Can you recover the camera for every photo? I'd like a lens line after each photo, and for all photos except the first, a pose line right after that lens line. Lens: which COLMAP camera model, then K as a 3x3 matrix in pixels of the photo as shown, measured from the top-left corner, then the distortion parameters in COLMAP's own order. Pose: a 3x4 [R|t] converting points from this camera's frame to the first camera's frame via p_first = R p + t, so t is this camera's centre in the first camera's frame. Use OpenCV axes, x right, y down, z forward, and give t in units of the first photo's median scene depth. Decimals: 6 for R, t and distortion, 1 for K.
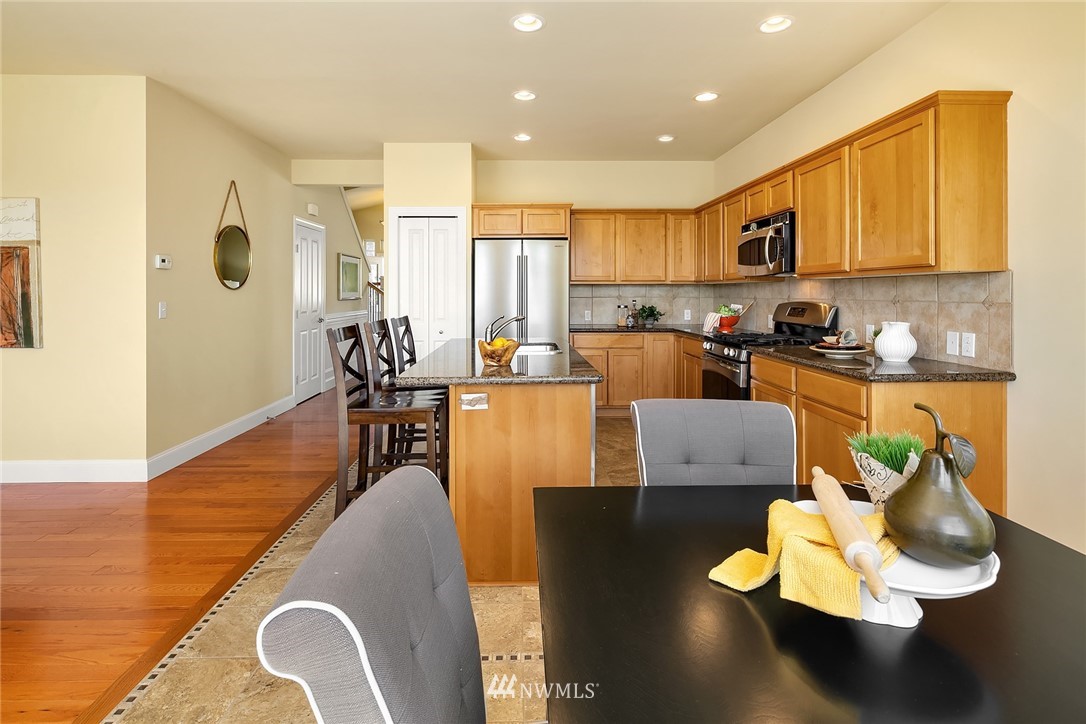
lens RADIAL K [[520.1, 0, 544.1], [0, 520.1, 292.3], [0, 0, 1]] dist [0.000219, -0.000055]
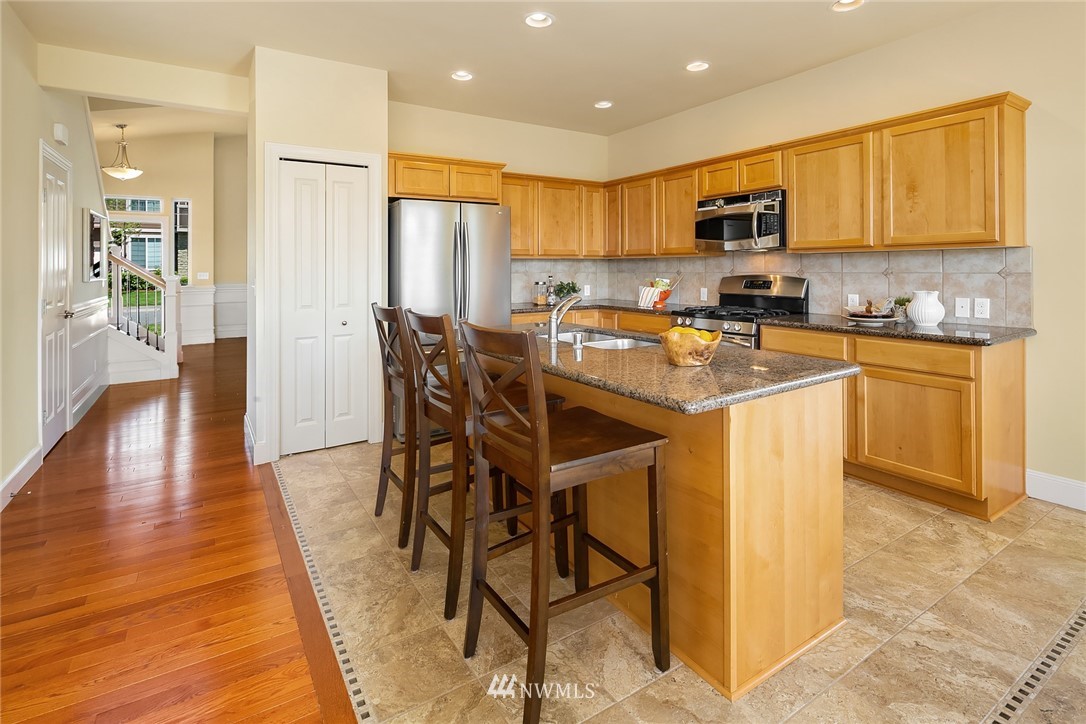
lens RADIAL K [[513.0, 0, 542.9], [0, 513.0, 266.0], [0, 0, 1]] dist [0.001053, -0.000054]
pose [[0.860867, -0.002732, 0.508822, -0.454444], [0.005683, 0.999975, -0.004247, 0.001787], [-0.508798, 0.006548, 0.860861, 0.338168]]
